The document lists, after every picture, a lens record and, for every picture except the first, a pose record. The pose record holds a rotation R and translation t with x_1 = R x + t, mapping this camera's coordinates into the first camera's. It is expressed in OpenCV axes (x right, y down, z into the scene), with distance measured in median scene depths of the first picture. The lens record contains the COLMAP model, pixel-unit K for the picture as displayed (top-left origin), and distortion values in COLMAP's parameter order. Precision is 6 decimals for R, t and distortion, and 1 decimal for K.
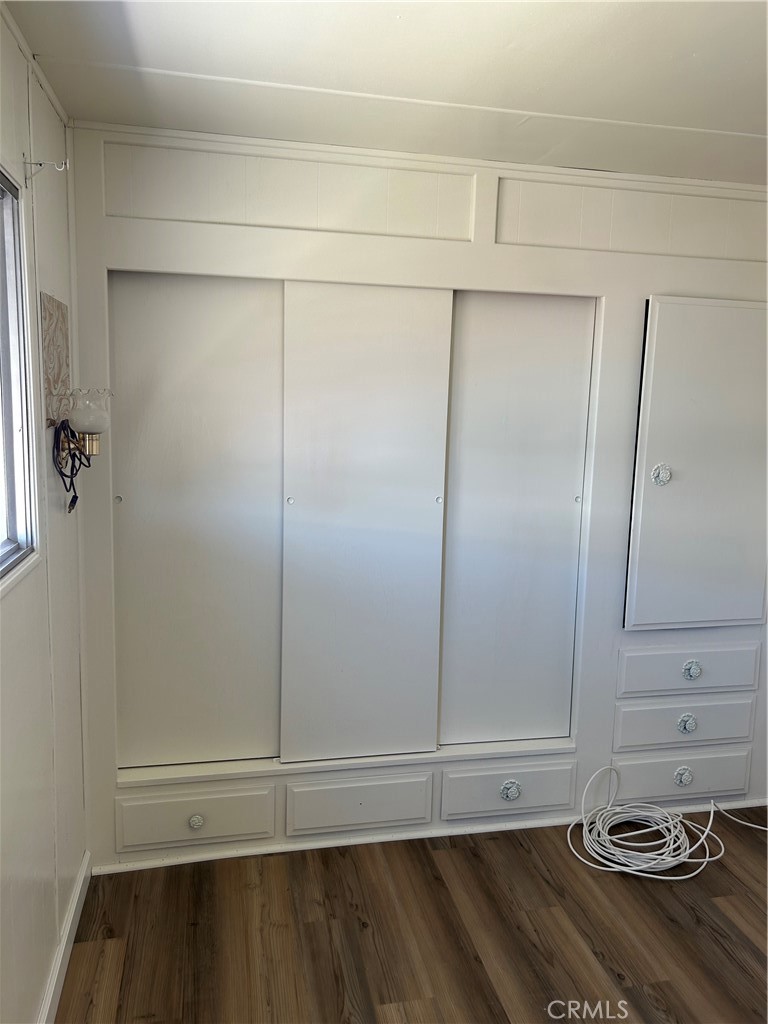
lens RADIAL K [[778.4, 0, 385.0], [0, 778.4, 507.3], [0, 0, 1]] dist [0.008902, 0.001380]
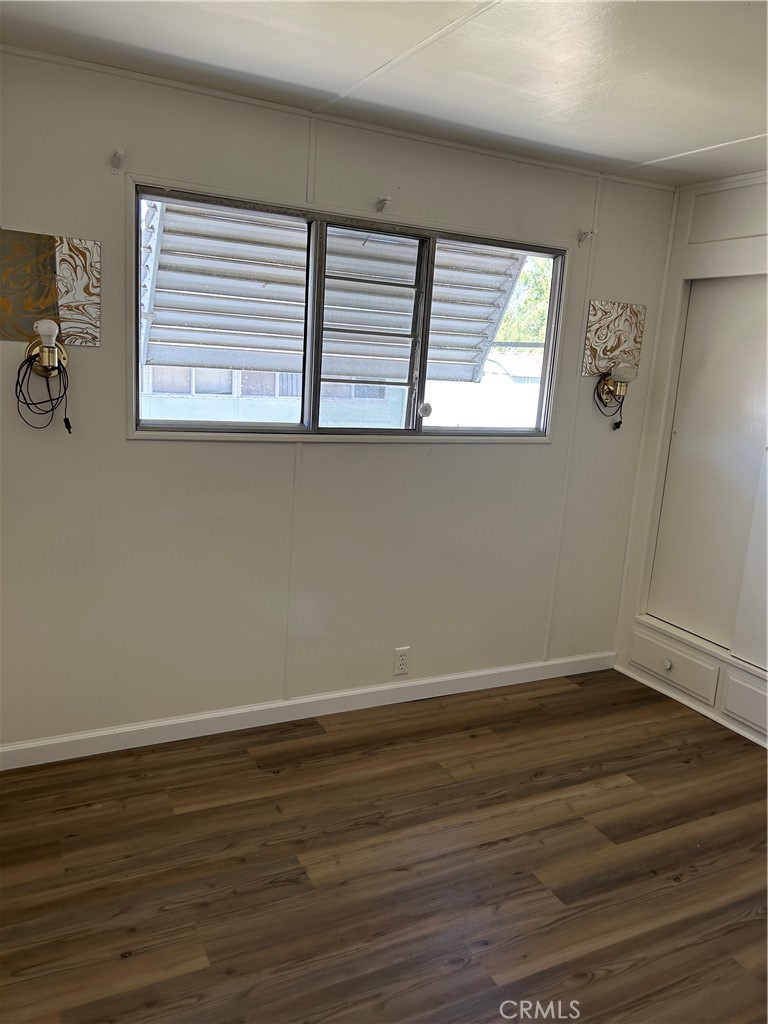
lens RADIAL K [[778.4, 0, 385.0], [0, 778.4, 507.3], [0, 0, 1]] dist [0.008902, 0.001380]
pose [[0.250313, 0.178382, -0.951590, 1.009845], [-0.192061, 0.972495, 0.131780, 0.039641], [0.948924, 0.149777, 0.277689, 0.083736]]
